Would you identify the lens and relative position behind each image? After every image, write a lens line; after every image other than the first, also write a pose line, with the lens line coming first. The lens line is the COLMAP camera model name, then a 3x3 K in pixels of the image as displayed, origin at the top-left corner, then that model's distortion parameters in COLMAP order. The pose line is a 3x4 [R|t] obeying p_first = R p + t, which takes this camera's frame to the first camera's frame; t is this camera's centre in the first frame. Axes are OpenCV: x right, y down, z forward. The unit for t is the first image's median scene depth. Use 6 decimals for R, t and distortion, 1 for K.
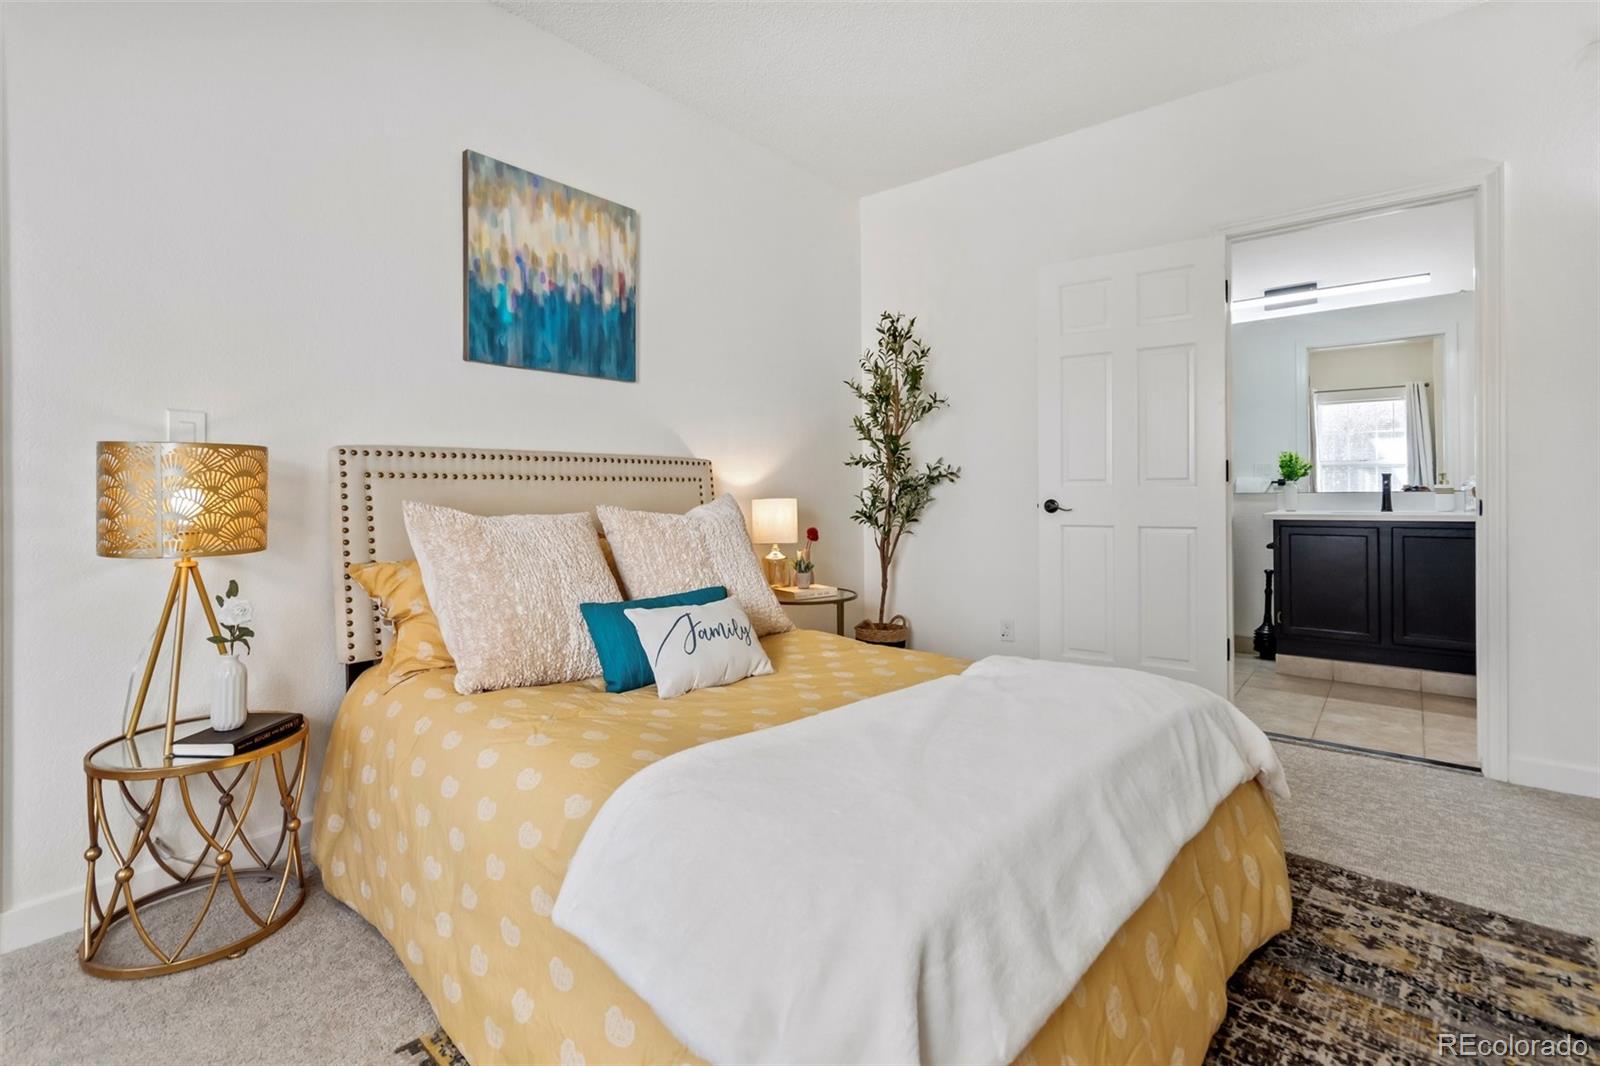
lens RADIAL K [[735.0, 0, 799.1], [0, 735.0, 492.0], [0, 0, 1]] dist [0.000936, -0.000104]
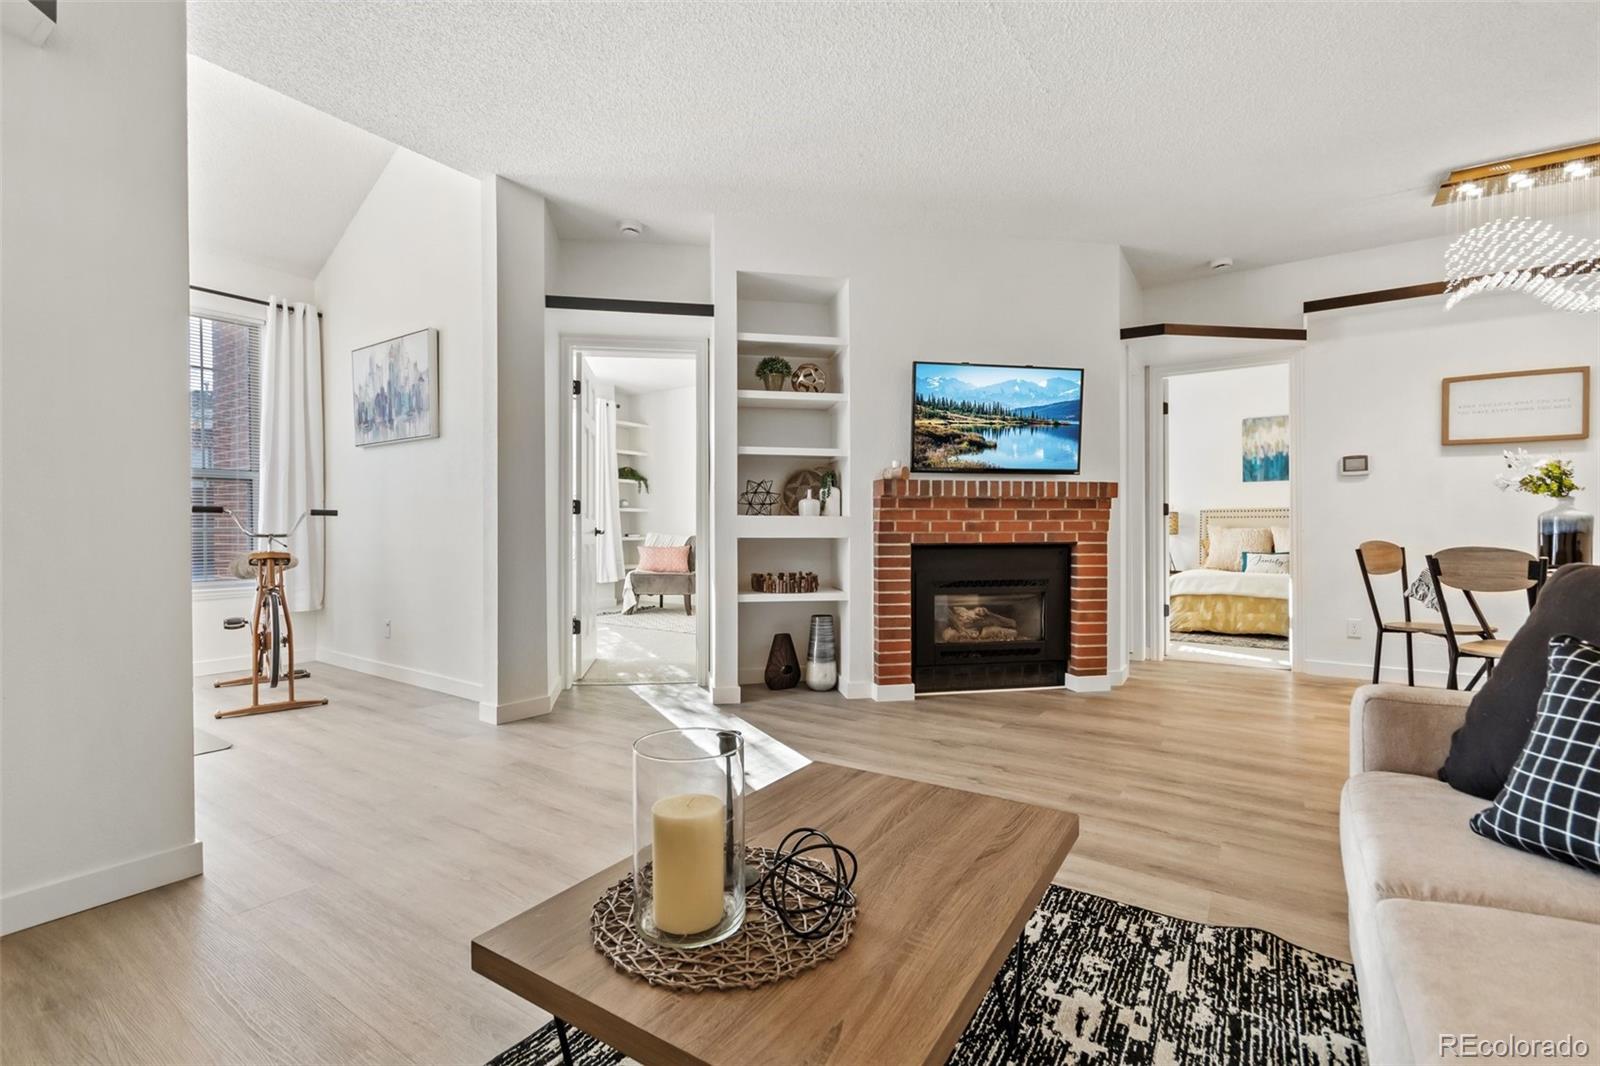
lens RADIAL K [[715.3, 0, 784.5], [0, 715.3, 531.1], [0, 0, 1]] dist [-0.000612, -0.000753]
pose [[0.072314, 0.012748, -0.997300, 2.411134], [0.004328, 0.999905, 0.013095, -0.007453], [0.997373, -0.005263, 0.072252, -1.198640]]
